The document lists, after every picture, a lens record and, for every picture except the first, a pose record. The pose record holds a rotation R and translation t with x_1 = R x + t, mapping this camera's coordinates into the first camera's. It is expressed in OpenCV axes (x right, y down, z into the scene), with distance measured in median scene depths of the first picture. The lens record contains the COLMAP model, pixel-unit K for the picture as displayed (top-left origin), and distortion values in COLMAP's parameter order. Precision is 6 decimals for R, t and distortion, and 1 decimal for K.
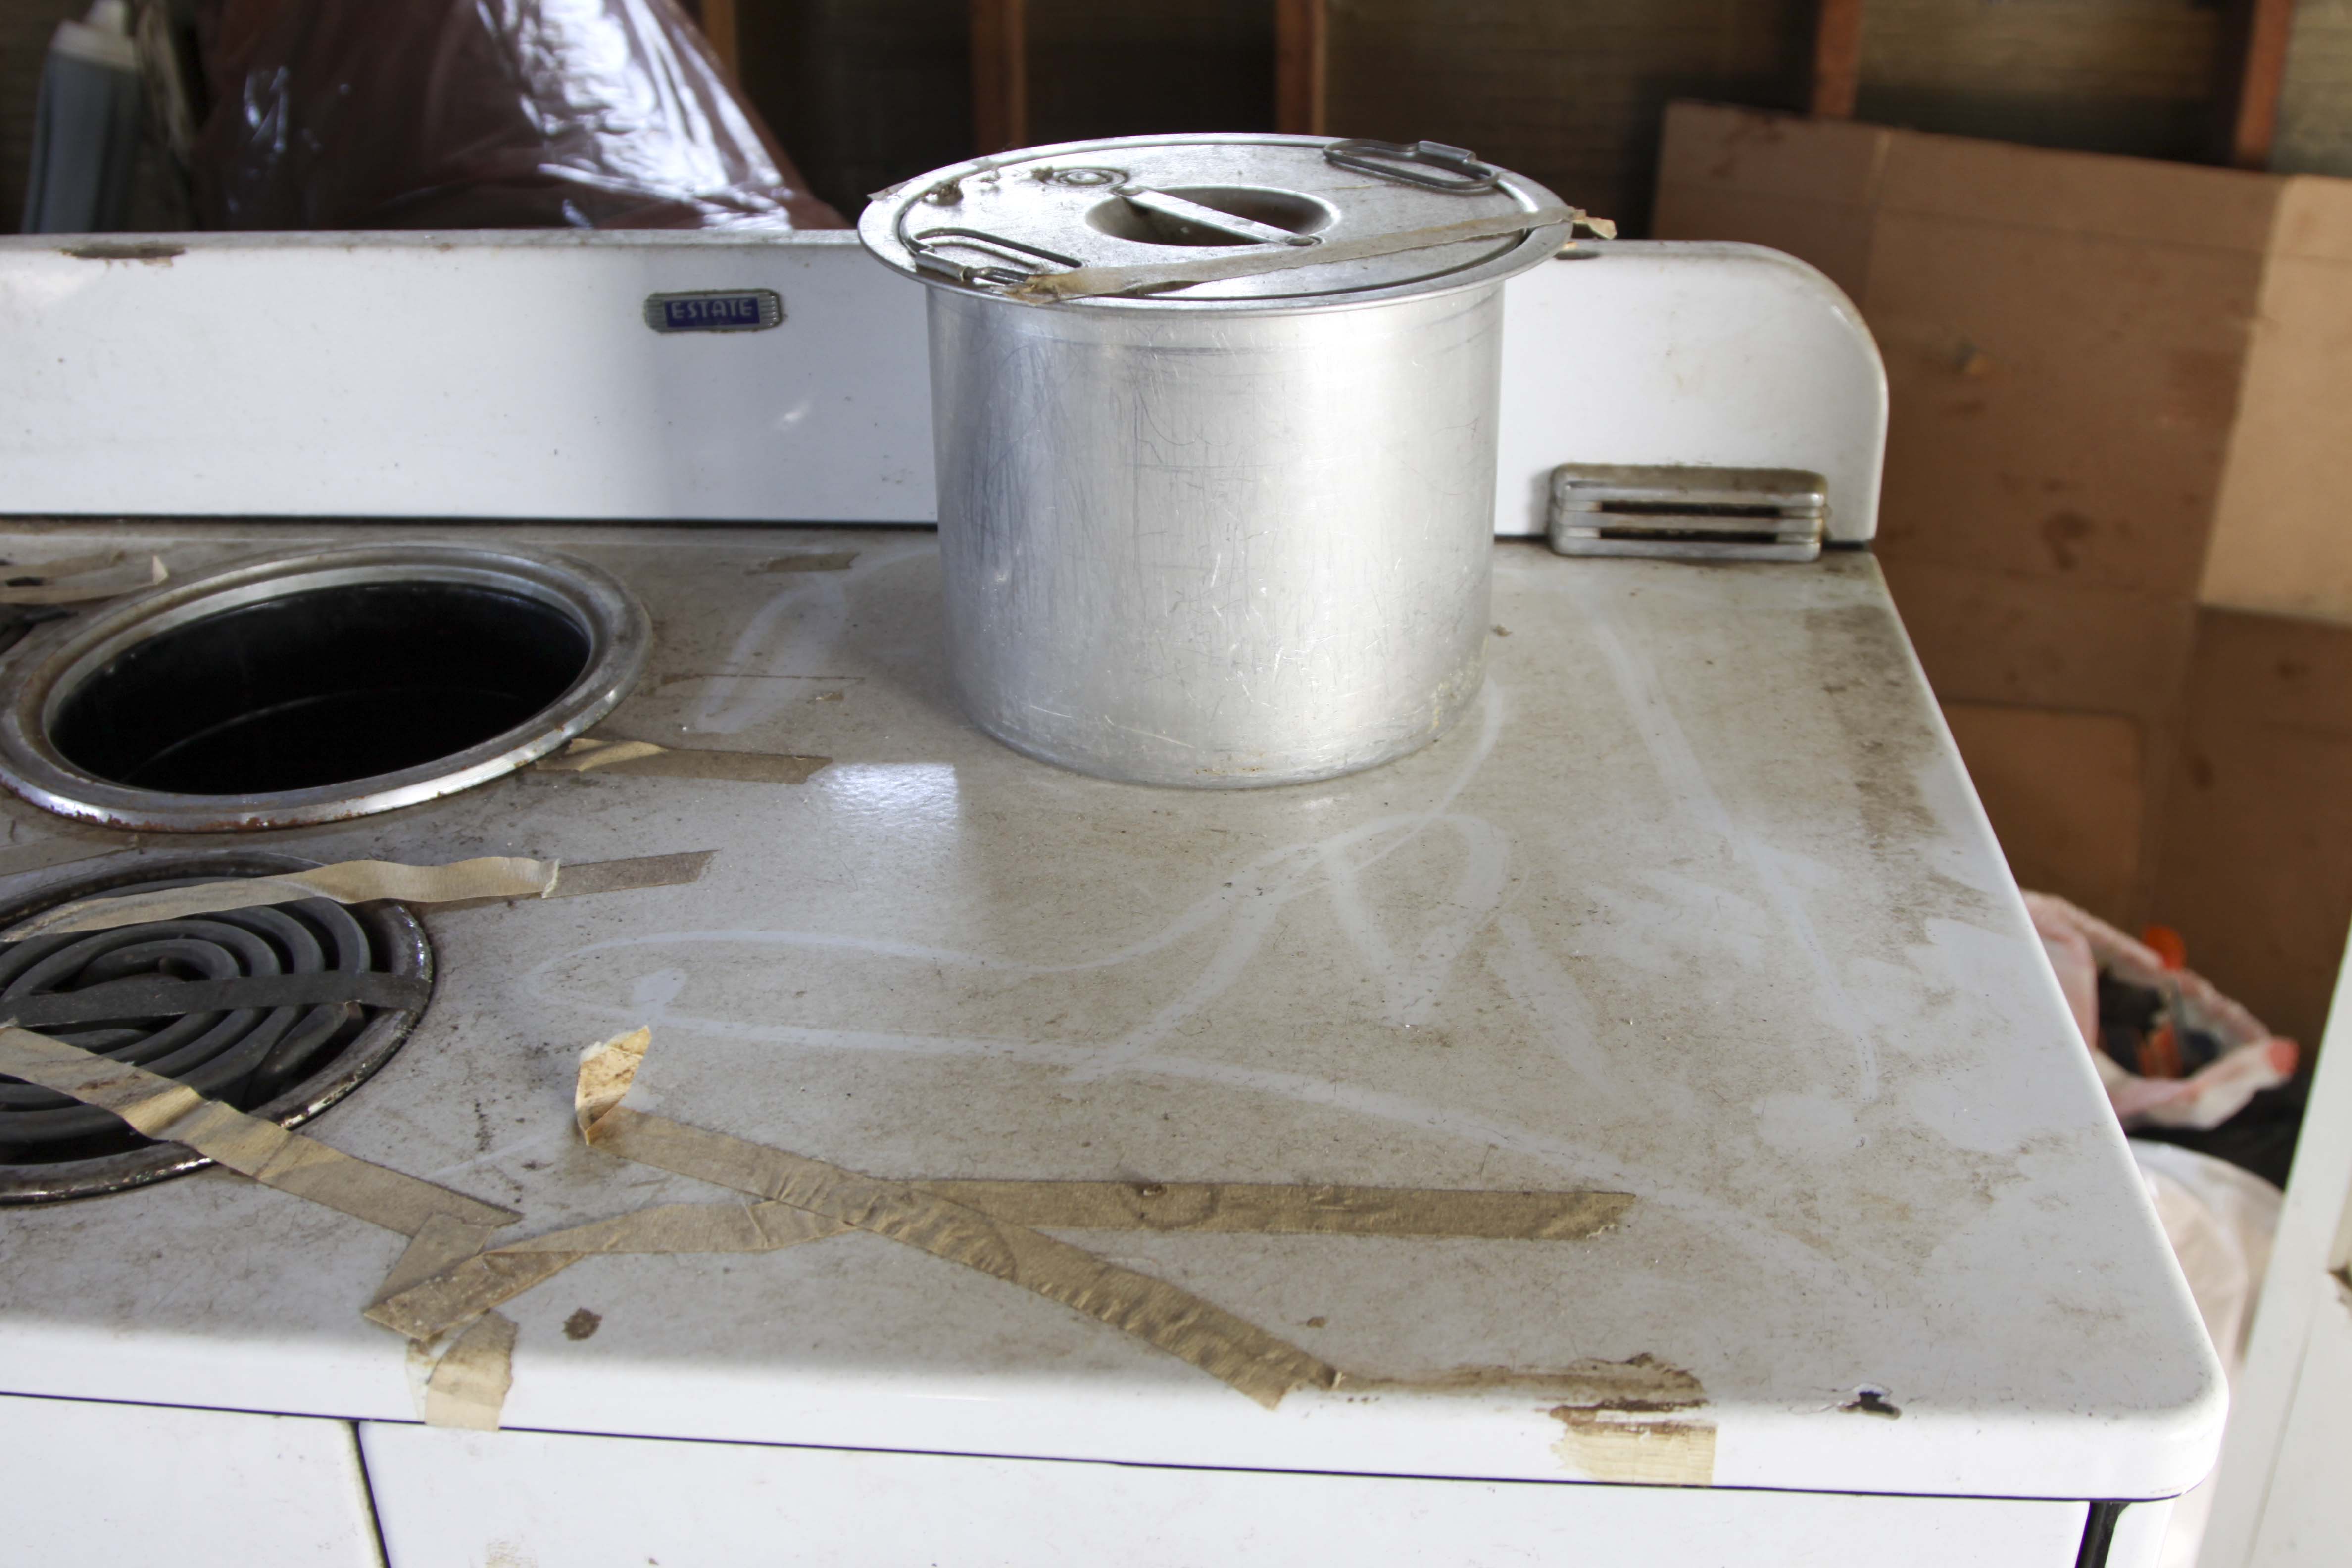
lens RADIAL K [[2485.8, 0, 1180.3], [0, 2485.8, 770.9], [0, 0, 1]] dist [-0.116682, 0.000000]
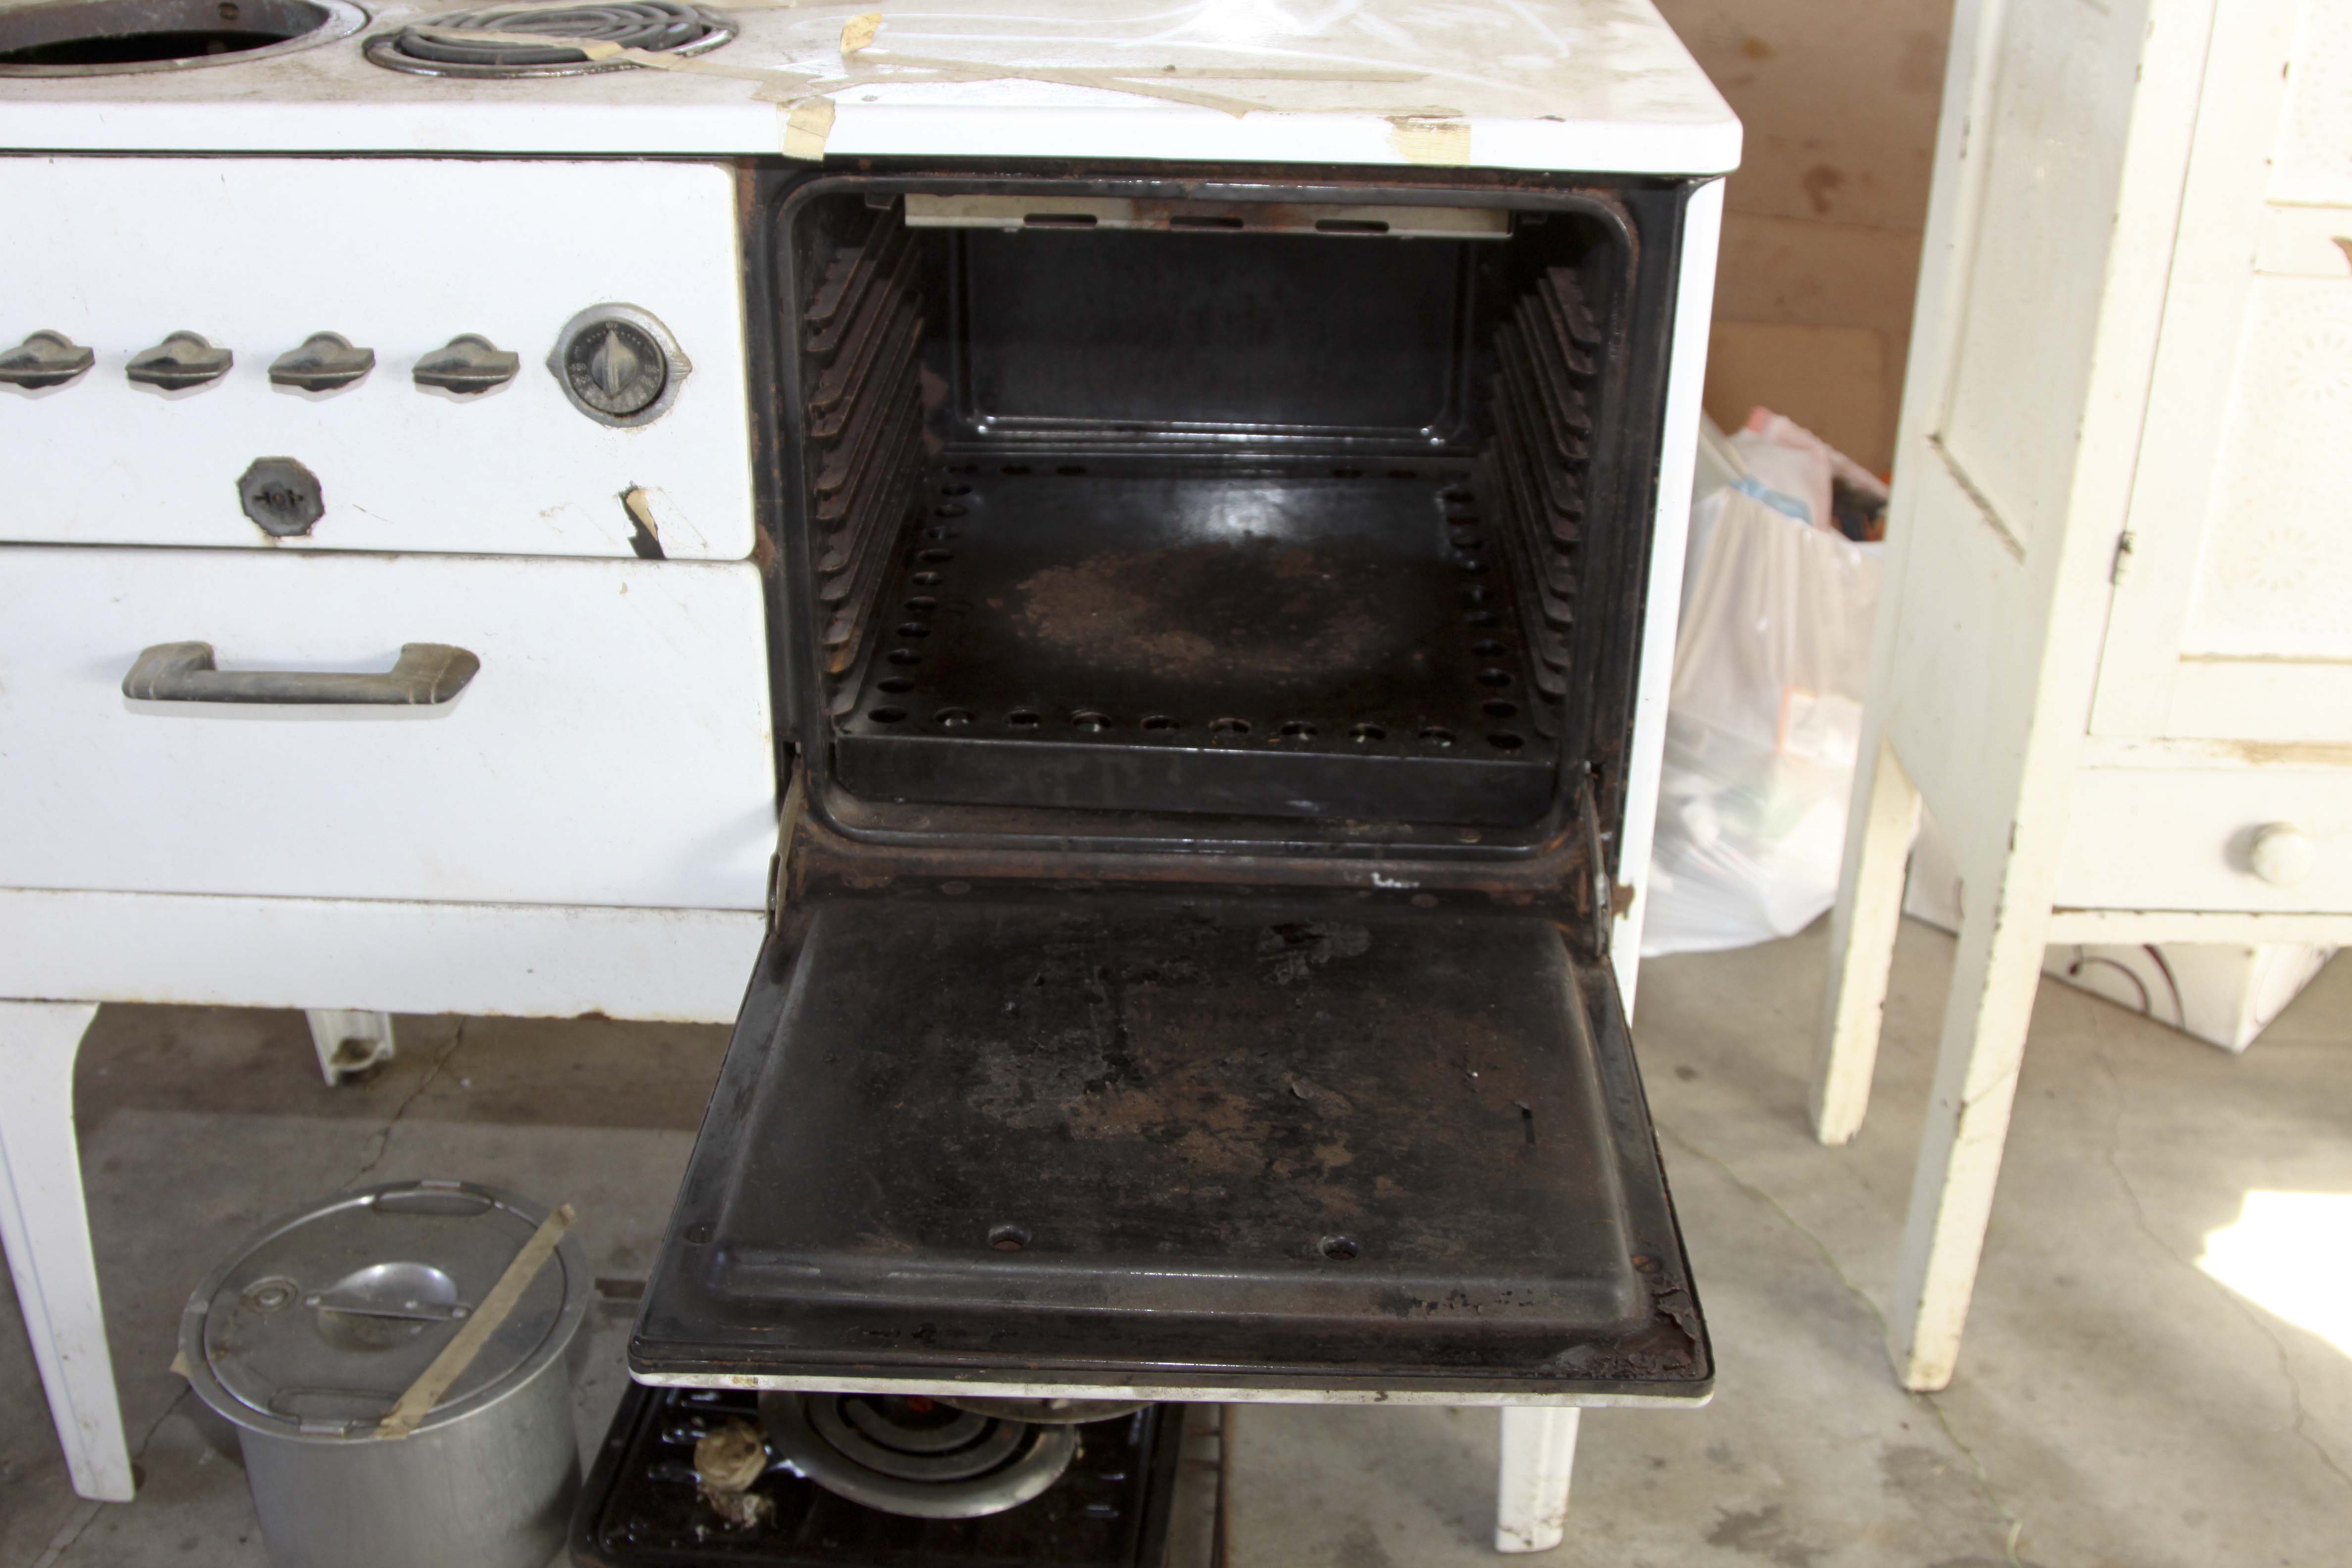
lens RADIAL K [[2485.8, 0, 1193.3], [0, 2485.8, 752.3], [0, 0, 1]] dist [-0.116682, 0.000000]
pose [[0.998486, -0.005668, 0.054722, -0.079759], [0.005413, 0.999974, 0.004805, 0.551845], [-0.054748, -0.004502, 0.998490, -0.682159]]
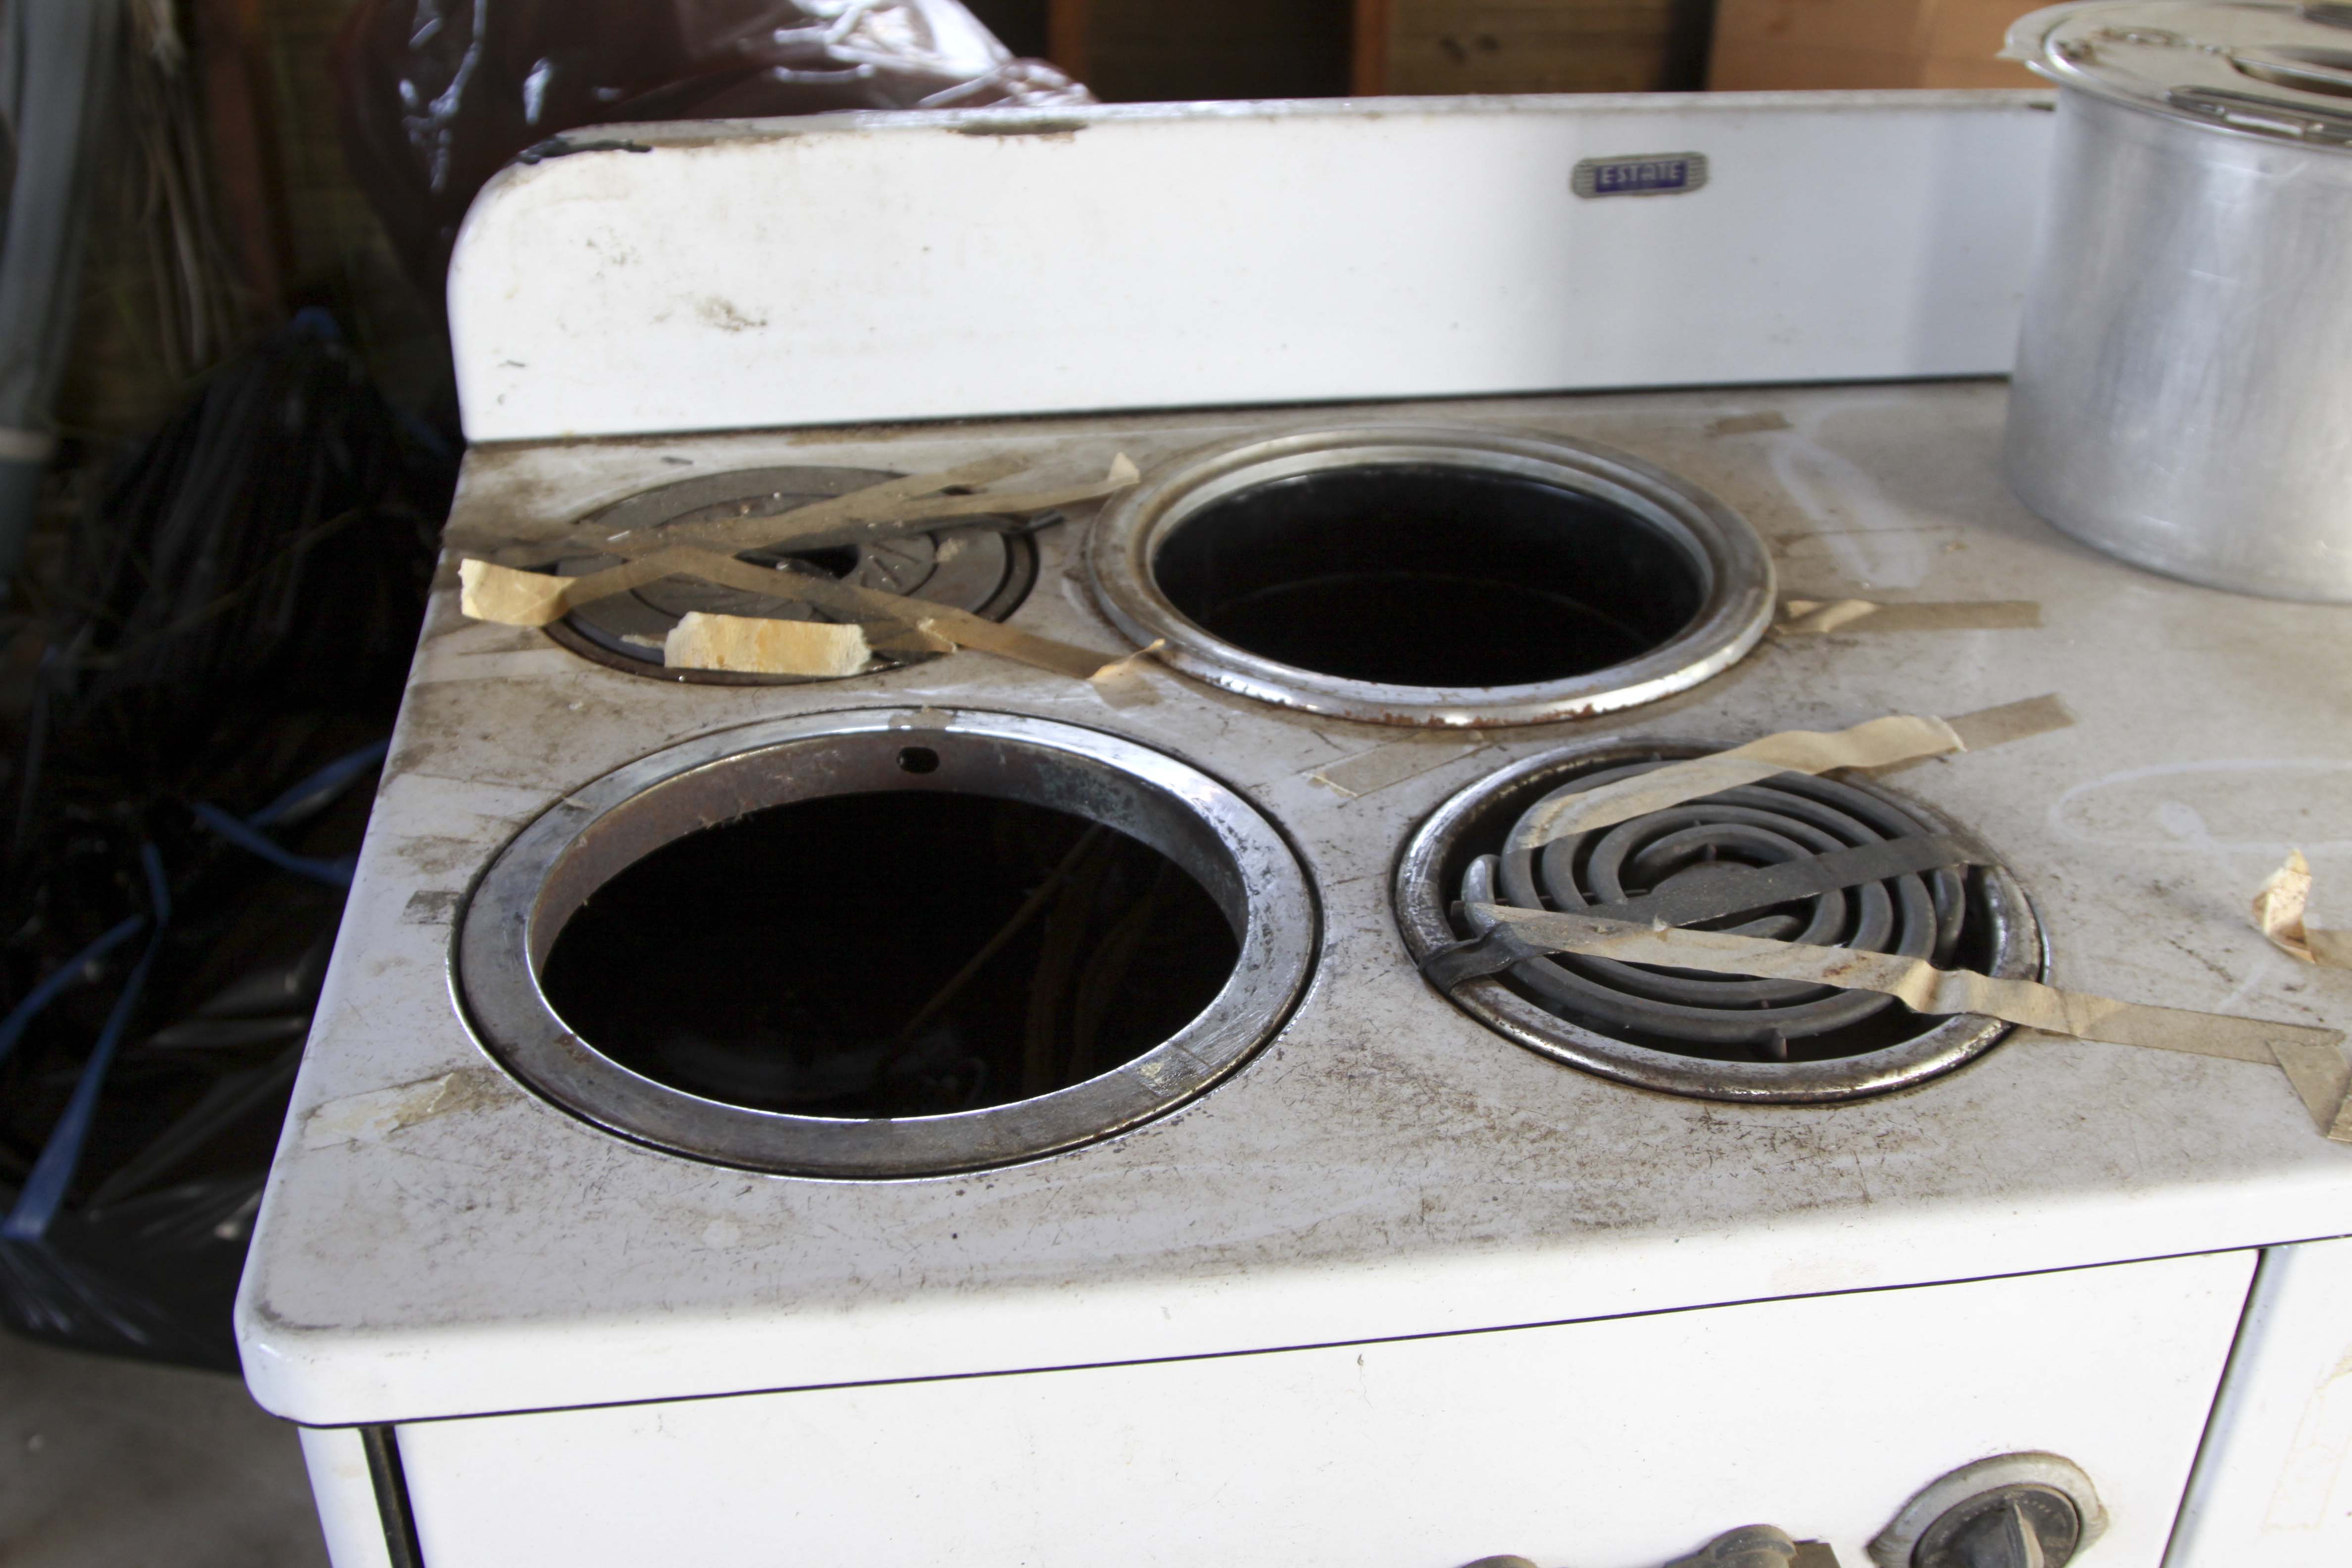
lens RADIAL K [[2485.8, 0, 1199.0], [0, 2485.8, 764.9], [0, 0, 1]] dist [-0.116682, 0.000000]
pose [[0.974882, -0.090531, 0.203494, -0.773421], [0.081484, 0.995295, 0.052420, -0.021808], [-0.207282, -0.034521, 0.977672, 0.077131]]
